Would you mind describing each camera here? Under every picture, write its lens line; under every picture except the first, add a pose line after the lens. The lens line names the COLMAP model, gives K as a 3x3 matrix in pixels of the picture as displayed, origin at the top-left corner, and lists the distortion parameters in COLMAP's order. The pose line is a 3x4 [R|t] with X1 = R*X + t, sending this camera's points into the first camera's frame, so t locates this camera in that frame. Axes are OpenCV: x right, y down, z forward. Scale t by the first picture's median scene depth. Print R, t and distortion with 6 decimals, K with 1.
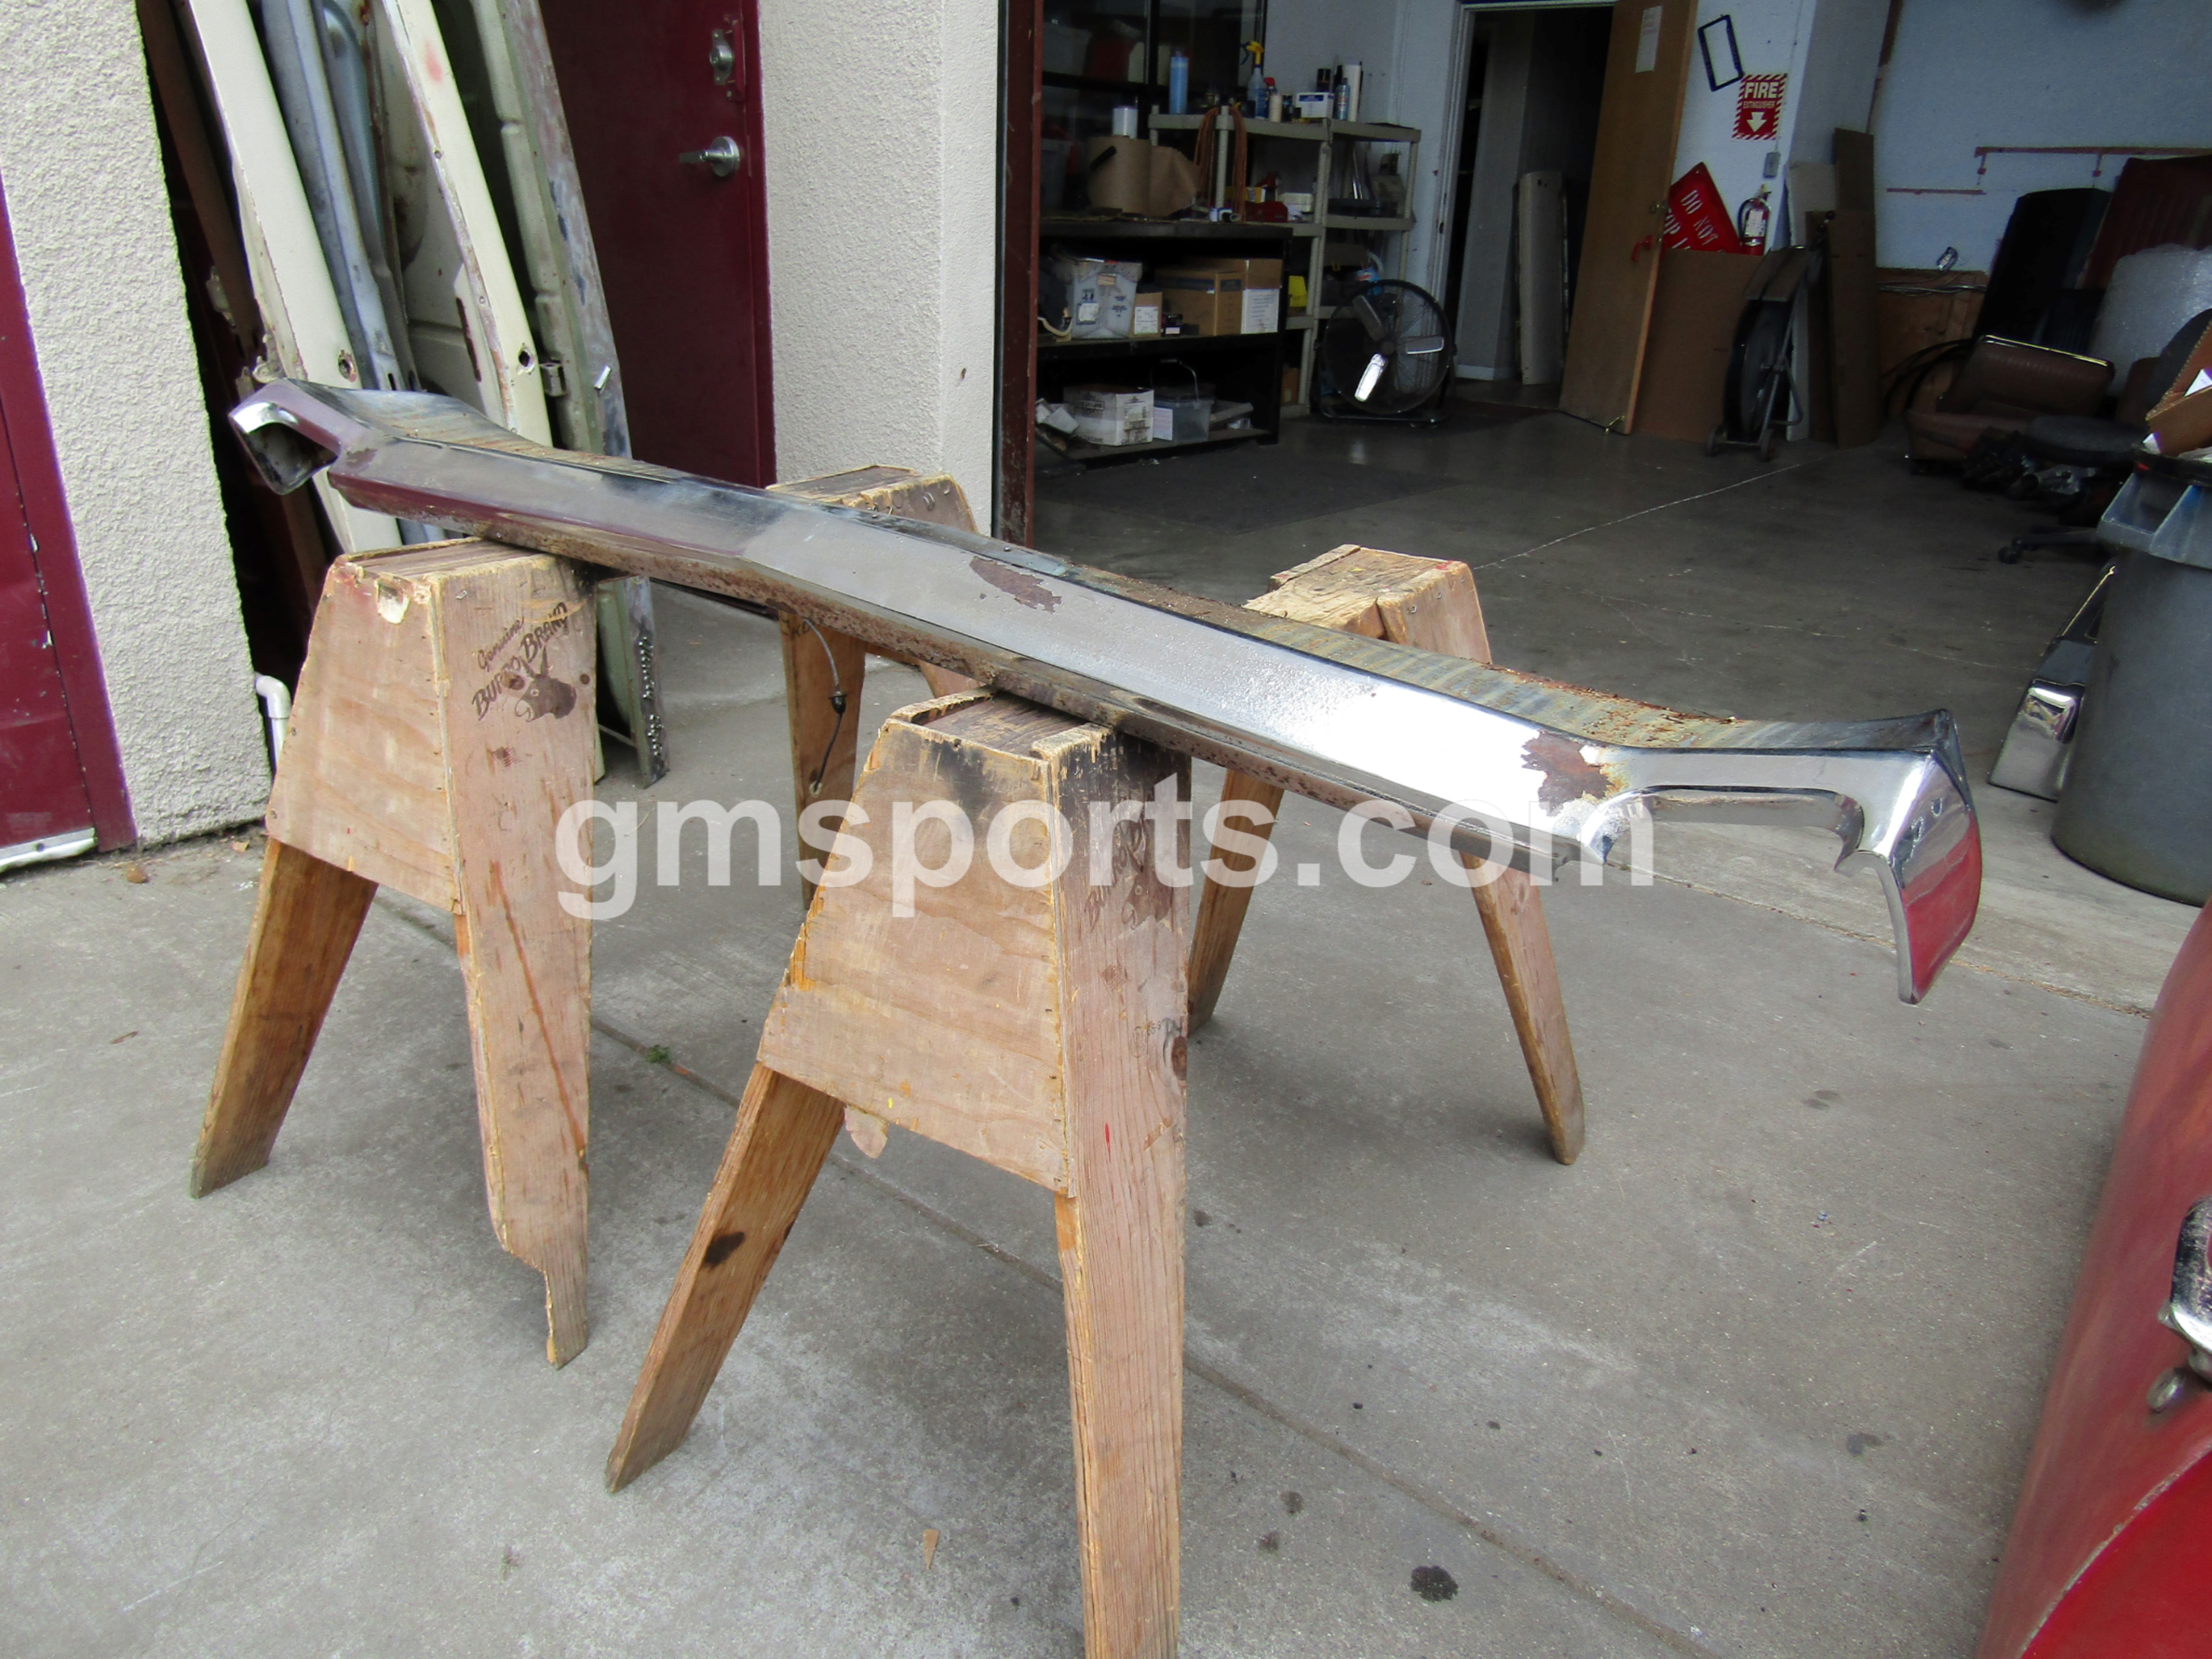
lens RADIAL K [[1571.8, 0, 1121.6], [0, 1571.8, 829.2], [0, 0, 1]] dist [-0.008649, 0.003349]
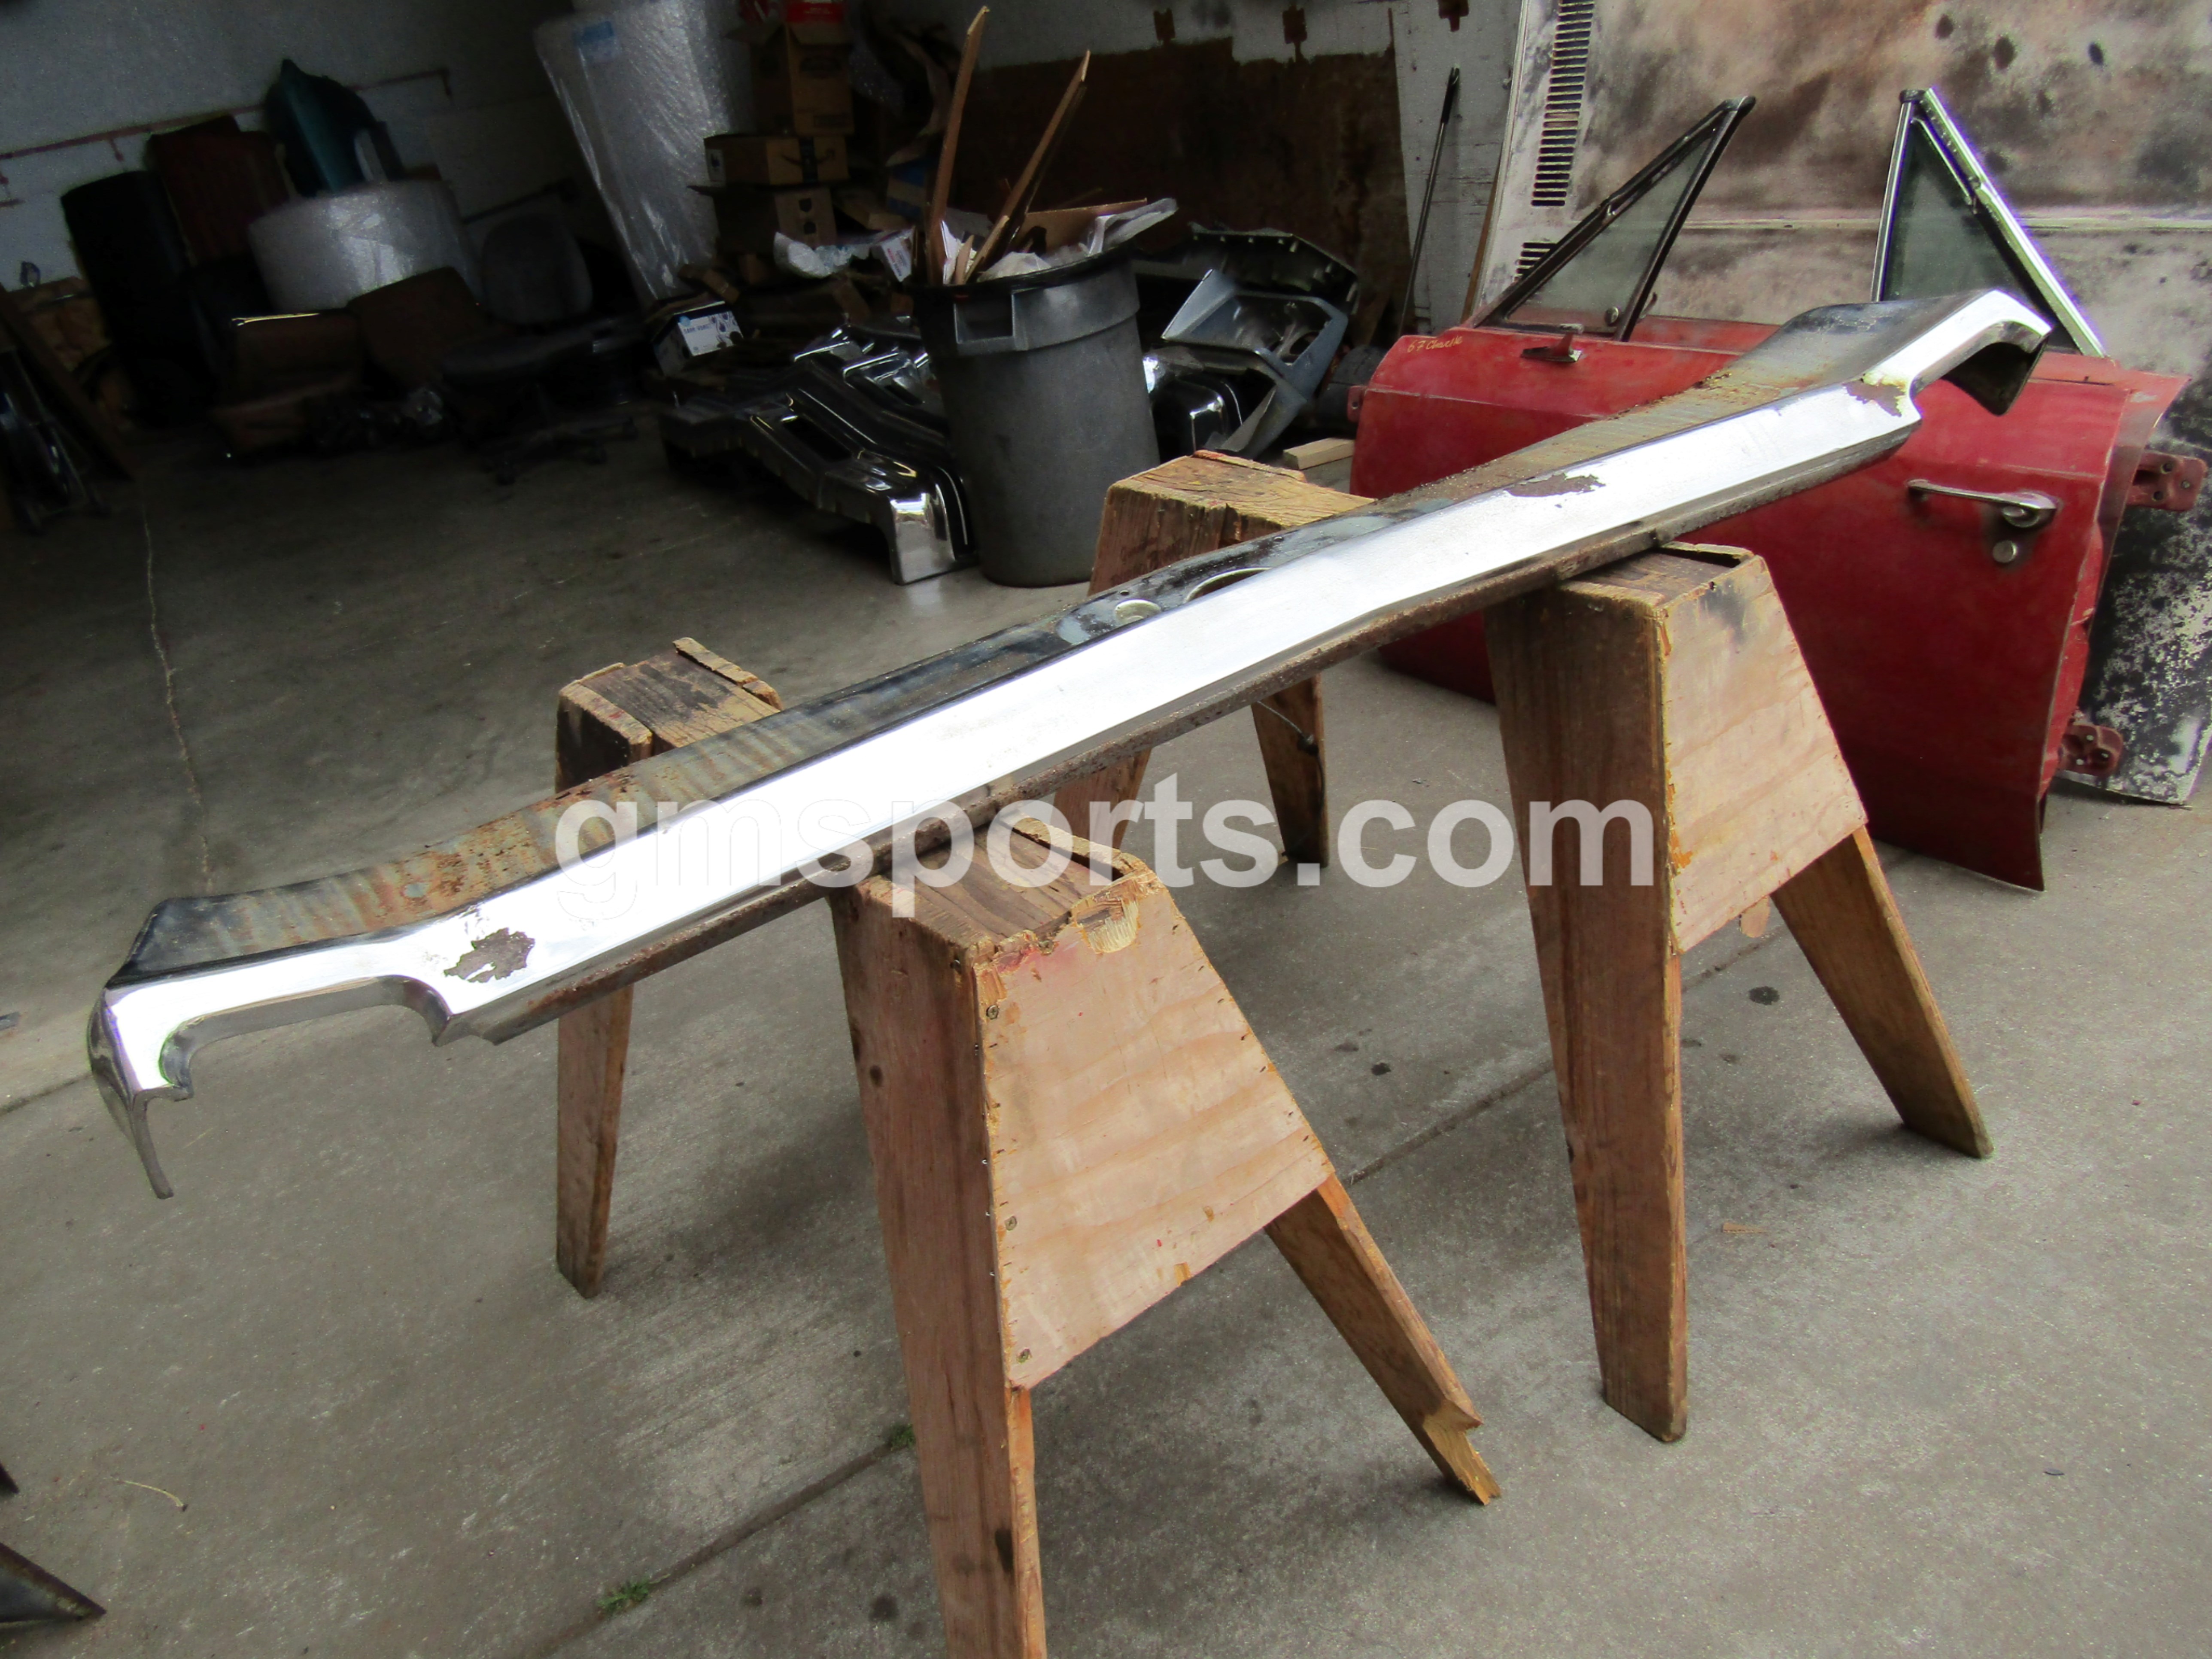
lens RADIAL K [[1571.8, 0, 1103.0], [0, 1571.8, 821.3], [0, 0, 1]] dist [-0.008649, 0.003349]
pose [[0.336868, -0.524693, 0.781803, -0.783934], [0.516291, 0.797309, 0.312637, -0.319712], [-0.787377, 0.298321, 0.539483, 0.457665]]
